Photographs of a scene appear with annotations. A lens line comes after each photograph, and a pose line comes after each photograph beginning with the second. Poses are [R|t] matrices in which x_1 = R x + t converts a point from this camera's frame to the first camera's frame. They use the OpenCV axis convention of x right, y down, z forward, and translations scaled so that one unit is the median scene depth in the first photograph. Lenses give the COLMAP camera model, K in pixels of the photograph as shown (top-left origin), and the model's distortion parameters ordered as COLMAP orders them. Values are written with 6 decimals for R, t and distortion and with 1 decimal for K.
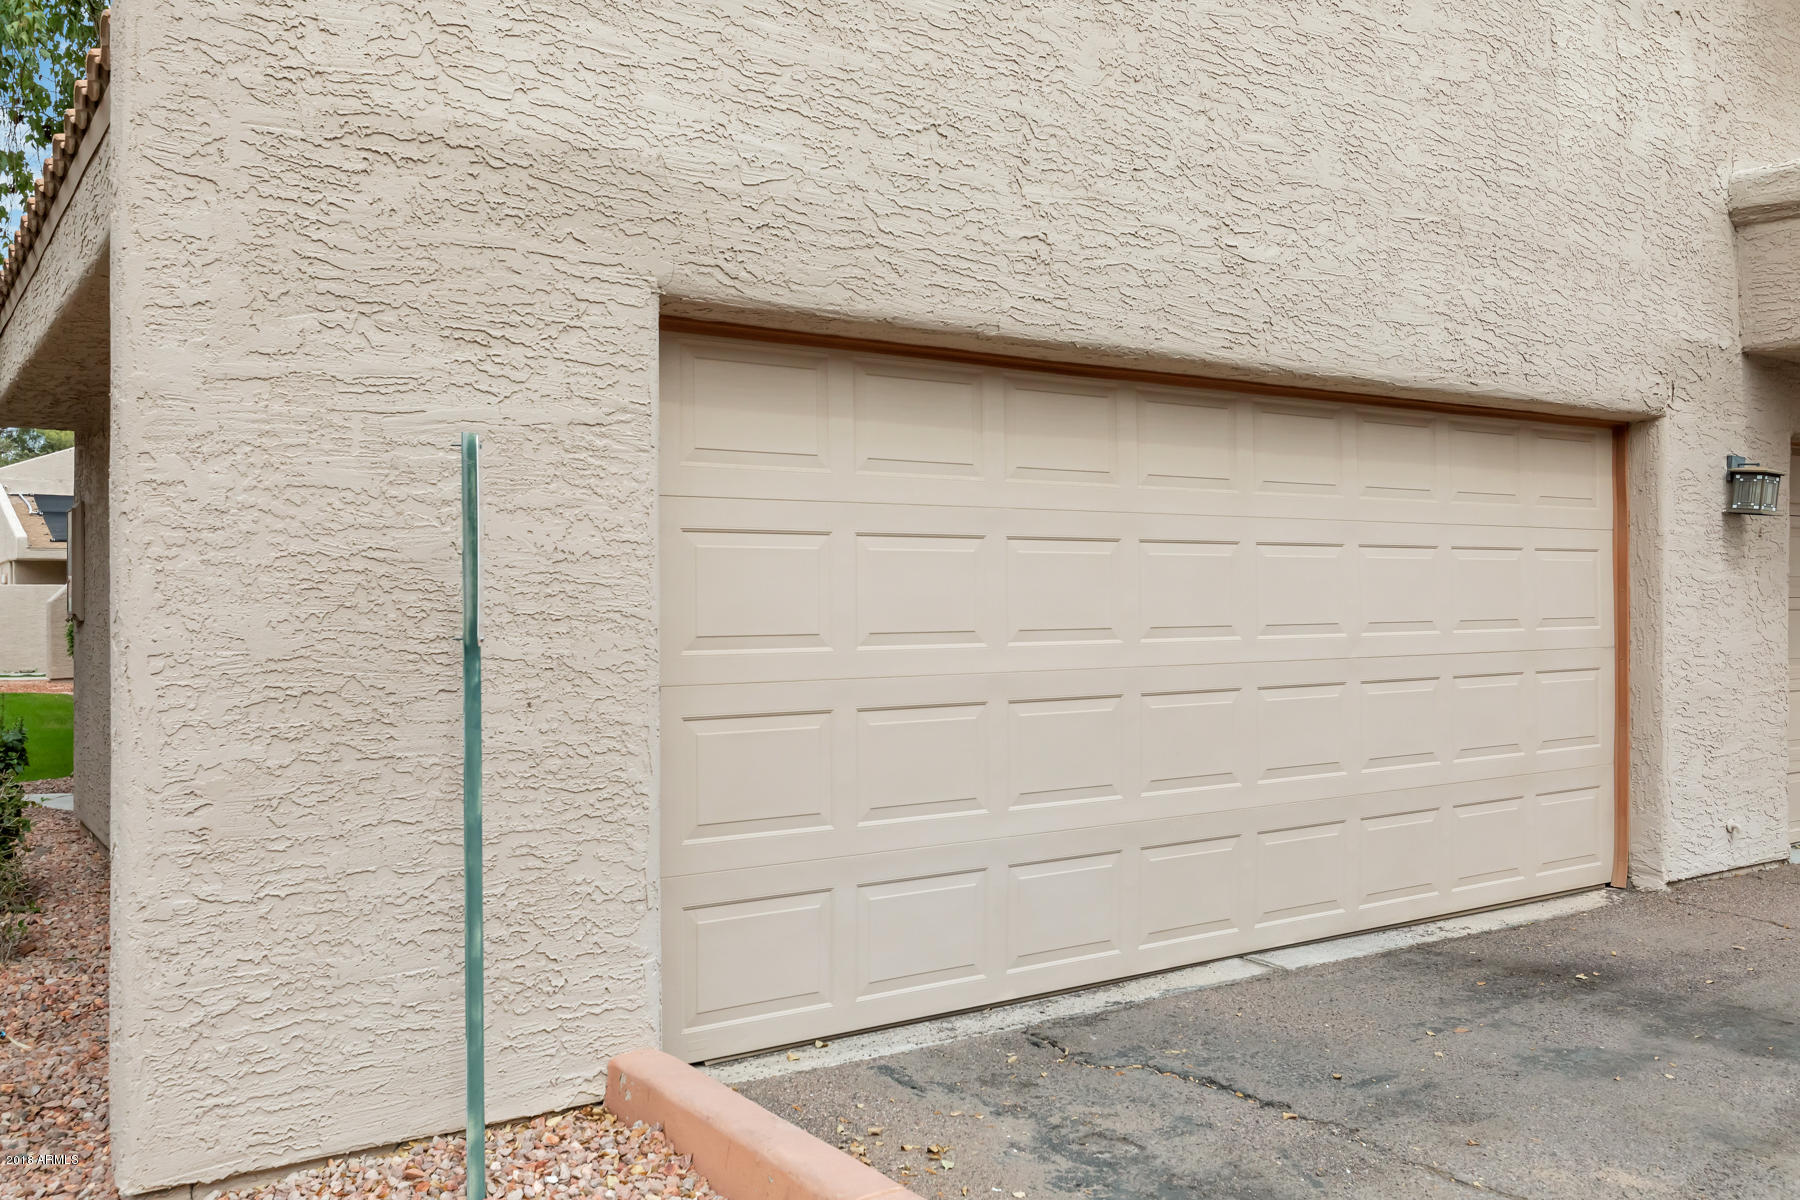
lens RADIAL K [[1593.8, 0, 901.1], [0, 1593.8, 591.6], [0, 0, 1]] dist [-0.001493, -0.003023]
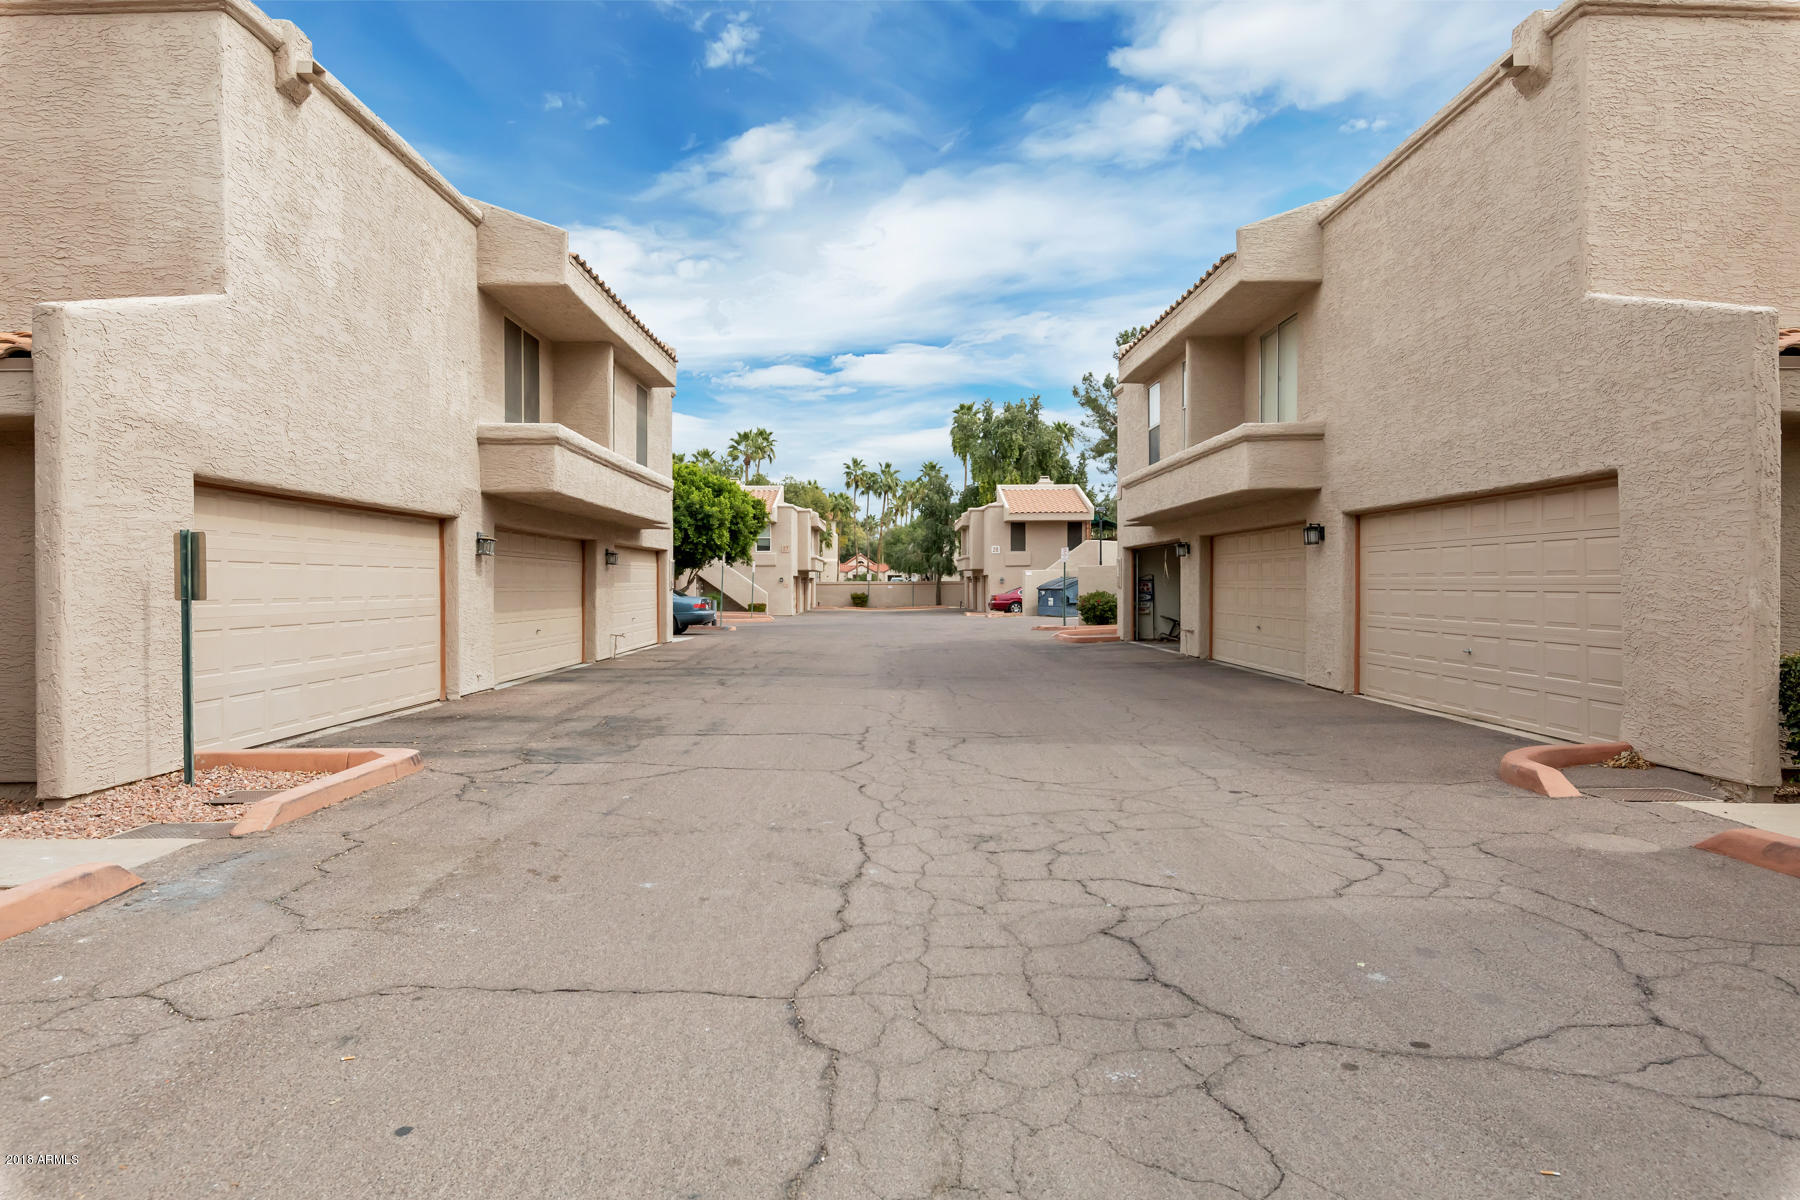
lens RADIAL K [[1086.1, 0, 899.4], [0, 1086.1, 596.1], [0, 0, 1]] dist [-0.000117, 0.000311]
pose [[0.570431, -0.006716, 0.821318, -0.857166], [-0.000015, 0.999966, 0.008187, 0.006059], [-0.821346, -0.004683, 0.570412, -0.907793]]
